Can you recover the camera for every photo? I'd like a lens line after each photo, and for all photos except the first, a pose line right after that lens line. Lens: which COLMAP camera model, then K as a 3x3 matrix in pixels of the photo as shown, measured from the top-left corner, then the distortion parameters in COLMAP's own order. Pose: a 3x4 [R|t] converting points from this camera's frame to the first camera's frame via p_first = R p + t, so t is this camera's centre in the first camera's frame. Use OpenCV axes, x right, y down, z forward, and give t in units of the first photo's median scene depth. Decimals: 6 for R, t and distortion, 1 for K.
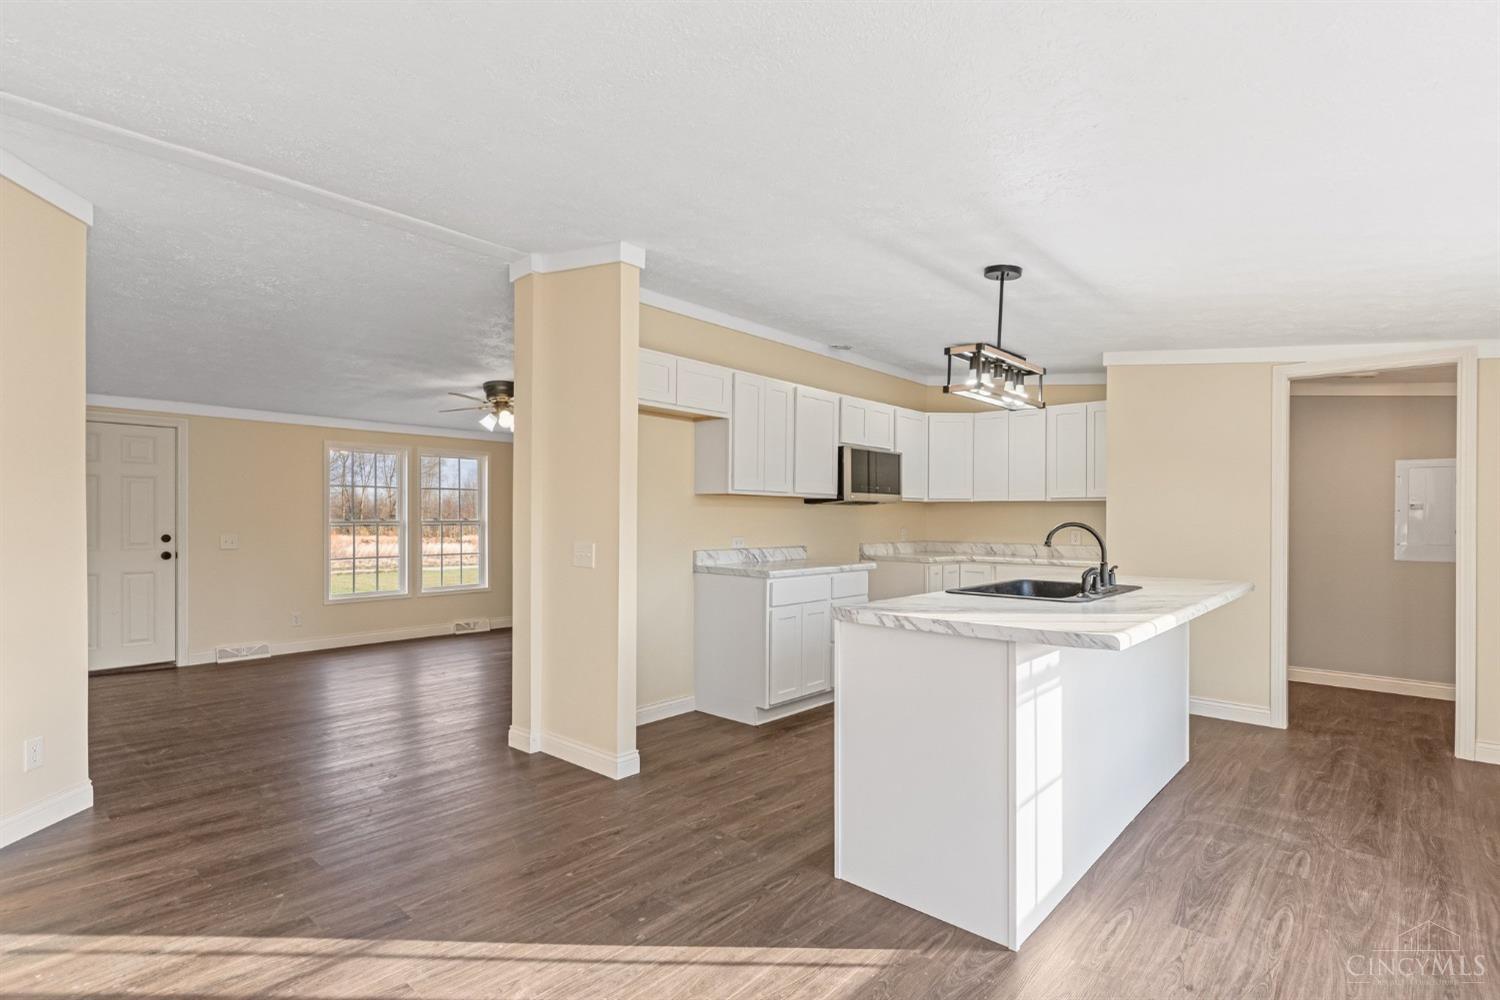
lens RADIAL K [[722.5, 0, 752.9], [0, 722.5, 522.1], [0, 0, 1]] dist [0.001866, 0.000506]
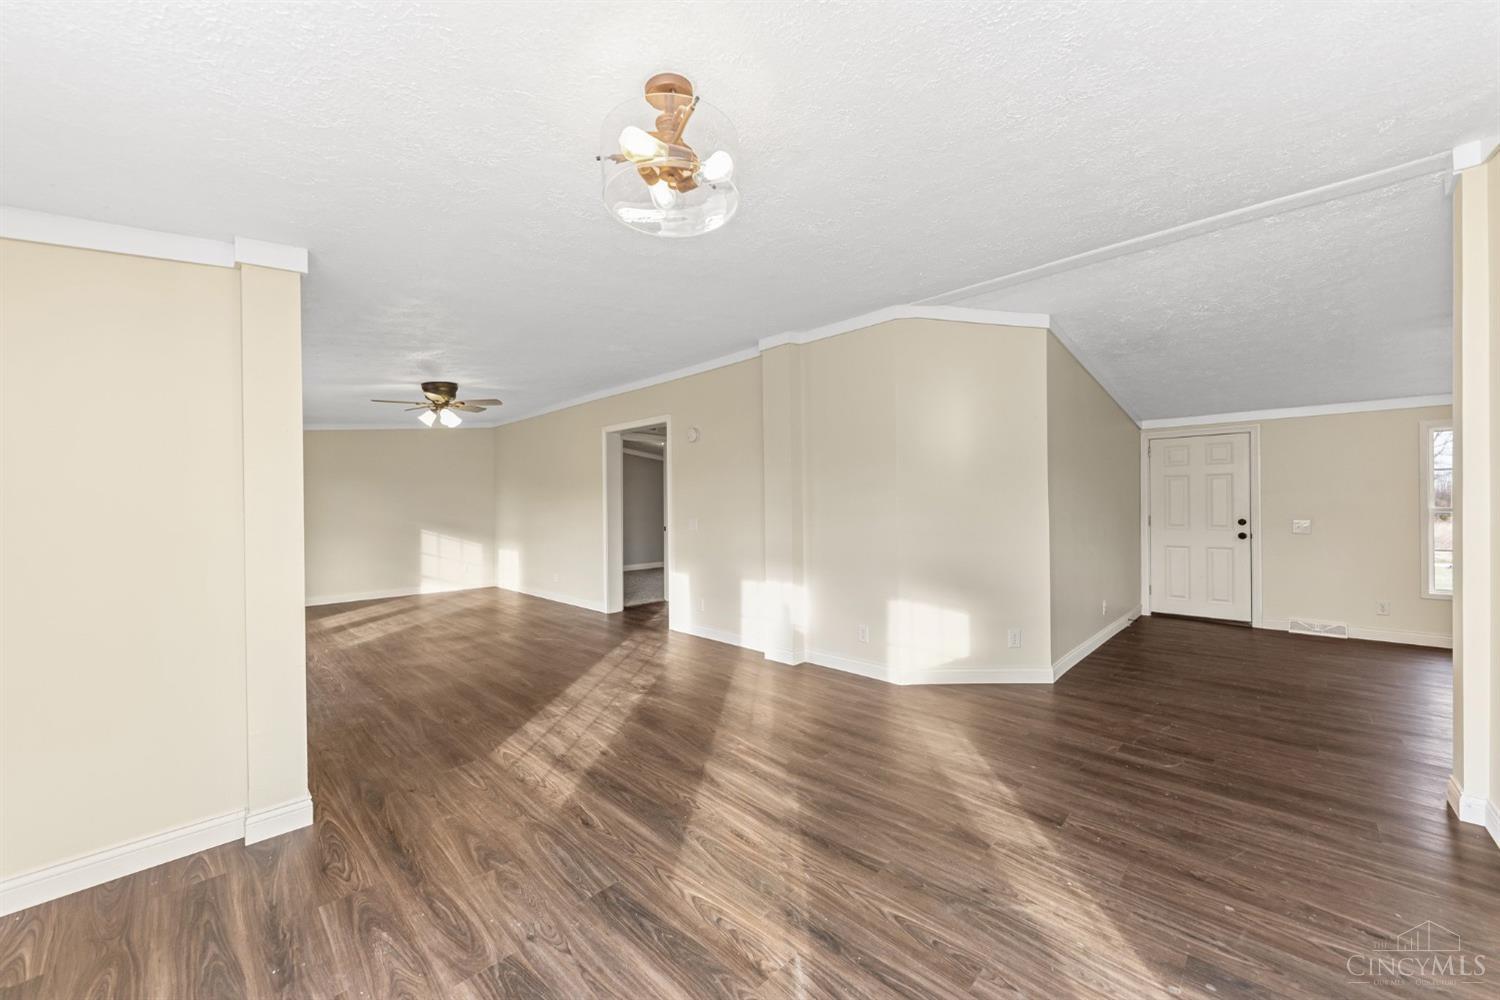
lens RADIAL K [[556.8, 0, 745.8], [0, 556.8, 508.1], [0, 0, 1]] dist [0.005515, 0.000006]
pose [[-0.032765, -0.001231, -0.999462, 0.371134], [-0.000933, 0.999999, -0.001201, 0.000450], [0.999463, 0.000893, -0.032766, 0.356832]]
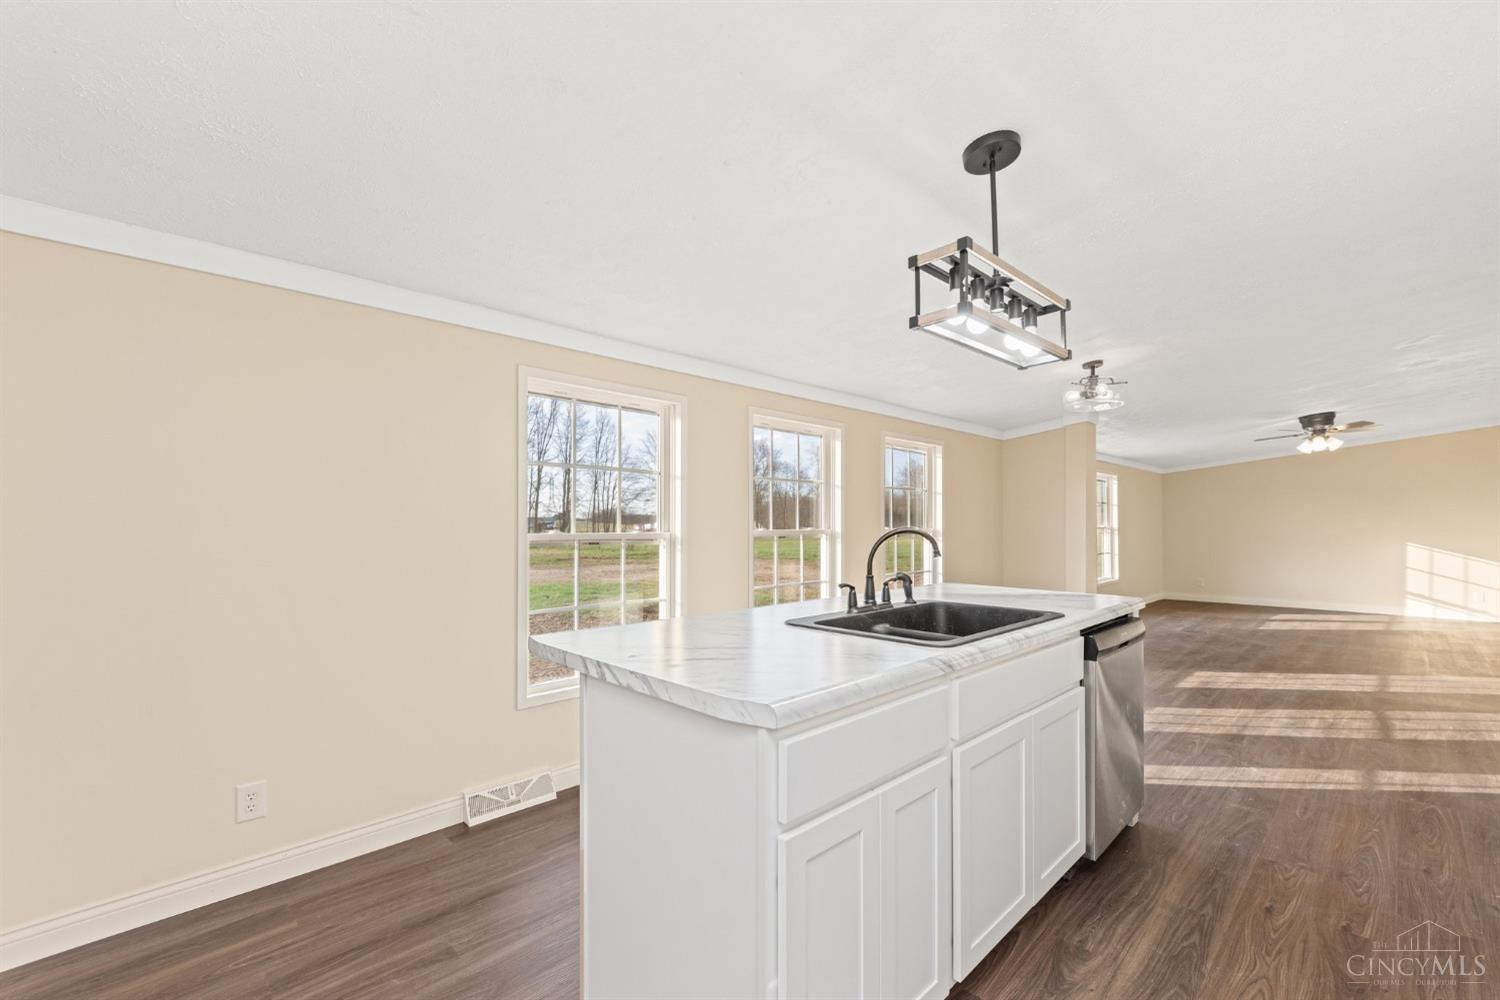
lens RADIAL K [[621.6, 0, 747.5], [0, 621.6, 527.9], [0, 0, 1]] dist [-0.000186, -0.004175]
pose [[-0.997373, -0.000134, 0.072432, 0.563838], [0.000927, 0.999893, 0.014623, -0.013042], [-0.072426, 0.014652, -0.997266, 1.696947]]
